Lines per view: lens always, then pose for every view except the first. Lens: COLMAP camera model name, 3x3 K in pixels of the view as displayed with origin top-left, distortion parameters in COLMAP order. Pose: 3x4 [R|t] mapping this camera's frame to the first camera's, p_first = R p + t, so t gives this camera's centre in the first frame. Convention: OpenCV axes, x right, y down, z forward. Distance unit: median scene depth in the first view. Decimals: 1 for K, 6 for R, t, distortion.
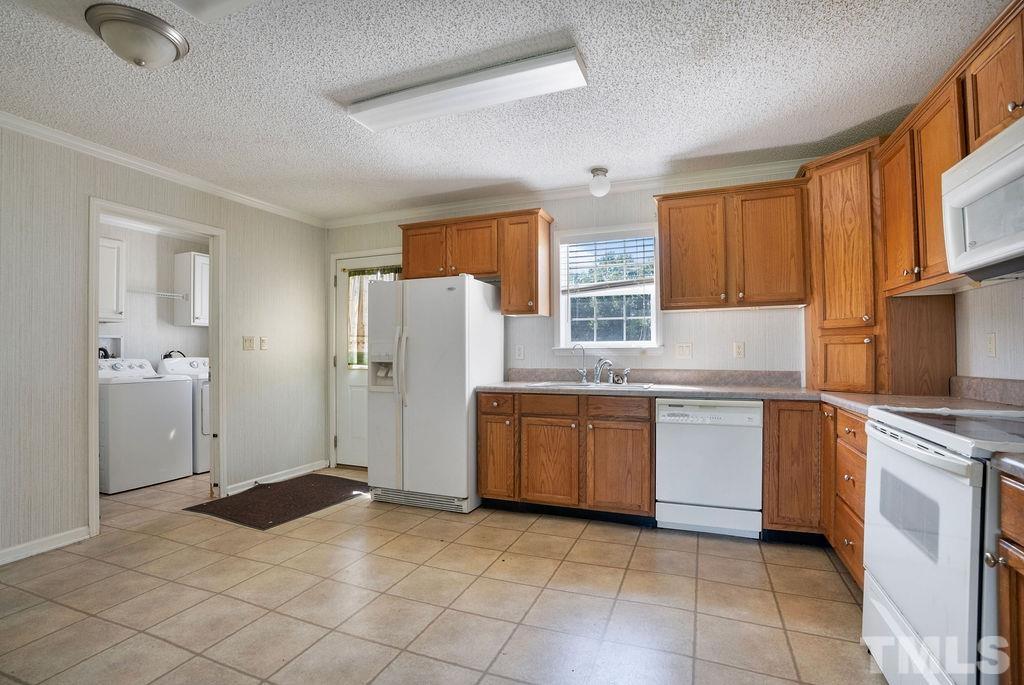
lens RADIAL K [[478.5, 0, 512.0], [0, 478.5, 342.5], [0, 0, 1]] dist [-0.037712, 0.000260]
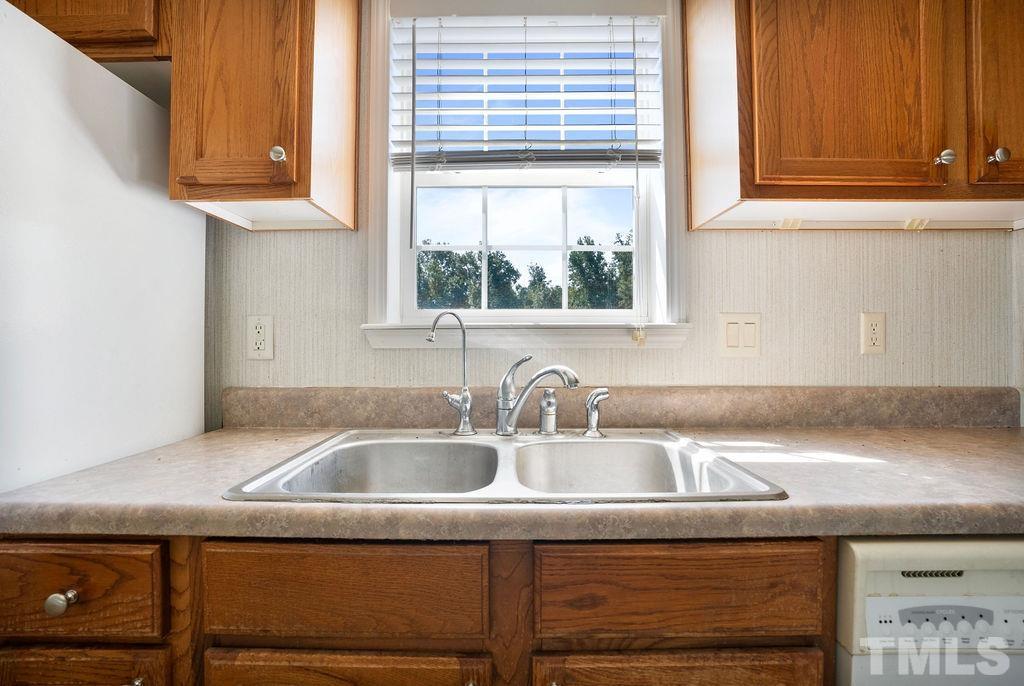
lens RADIAL K [[478.5, 0, 512.0], [0, 478.5, 343.0], [0, 0, 1]] dist [-0.037712, 0.000260]
pose [[0.928171, 0.000544, 0.372154, 0.062269], [-0.009794, 0.999688, 0.022966, 0.016474], [-0.372026, -0.024962, 0.927887, 0.709946]]
